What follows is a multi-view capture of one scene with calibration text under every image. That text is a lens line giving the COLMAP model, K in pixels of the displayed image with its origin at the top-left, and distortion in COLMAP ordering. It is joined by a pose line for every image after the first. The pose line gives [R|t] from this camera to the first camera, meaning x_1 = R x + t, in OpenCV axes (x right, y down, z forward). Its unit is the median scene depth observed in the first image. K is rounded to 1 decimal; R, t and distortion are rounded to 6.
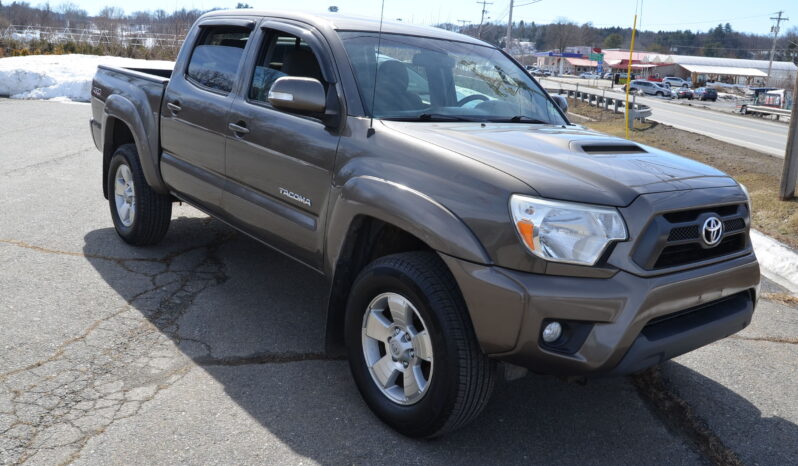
lens RADIAL K [[686.9, 0, 399.0], [0, 686.9, 233.0], [0, 0, 1]] dist [-0.009100, -0.002368]
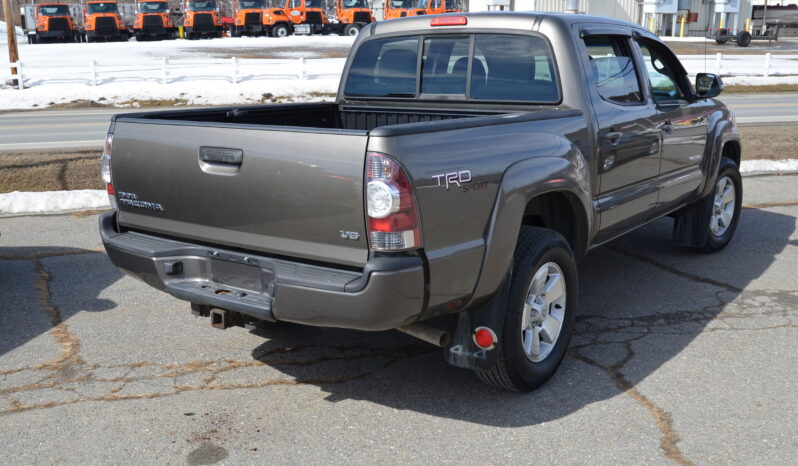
lens RADIAL K [[836.9, 0, 399.0], [0, 836.9, 233.0], [0, 0, 1]] dist [-0.049911, 0.010236]
pose [[-0.270209, -0.272644, 0.923391, -1.908819], [0.223011, 0.915262, 0.335503, -0.726479], [-0.936618, 0.296582, -0.186510, 2.310201]]
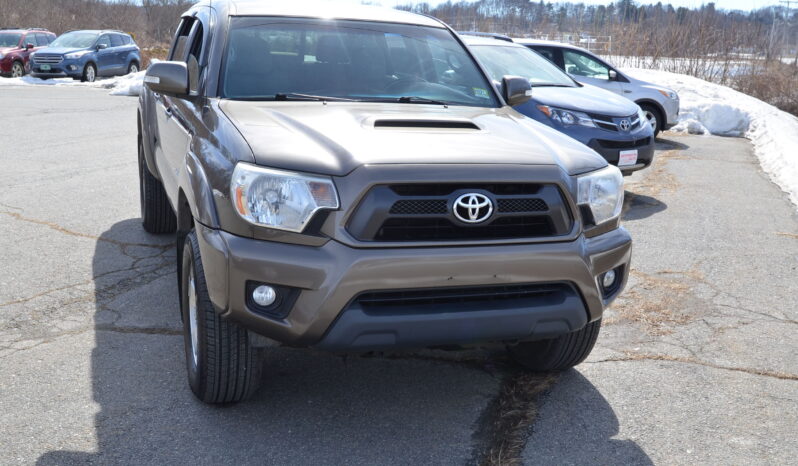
lens RADIAL K [[844.8, 0, 399.0], [0, 844.8, 233.0], [0, 0, 1]] dist [0.008453, 0.007251]
pose [[0.929435, 0.037080, -0.367118, 0.776717], [-0.051624, 0.998220, -0.029872, 0.069029], [0.365356, 0.046717, 0.929695, -0.093790]]
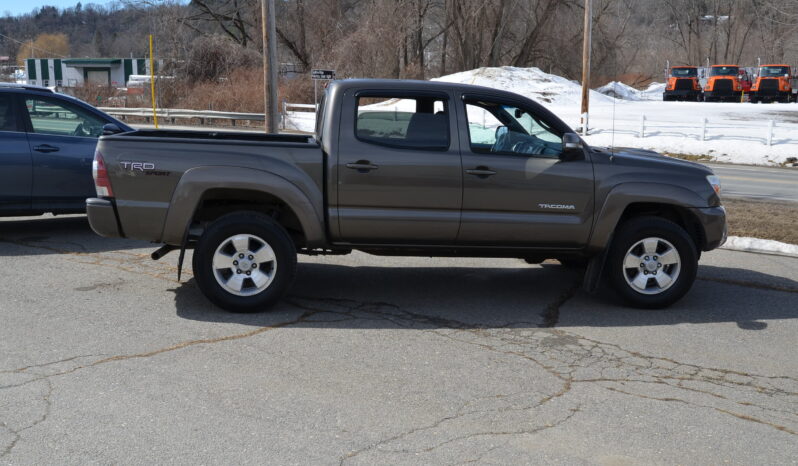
lens RADIAL K [[759.3, 0, 399.0], [0, 759.3, 233.0], [0, 0, 1]] dist [-0.001390, 0.002046]
pose [[0.499074, -0.201034, 0.842918, -2.215475], [0.206553, 0.972279, 0.109590, -0.316694], [-0.841583, 0.119414, 0.526763, 0.467474]]
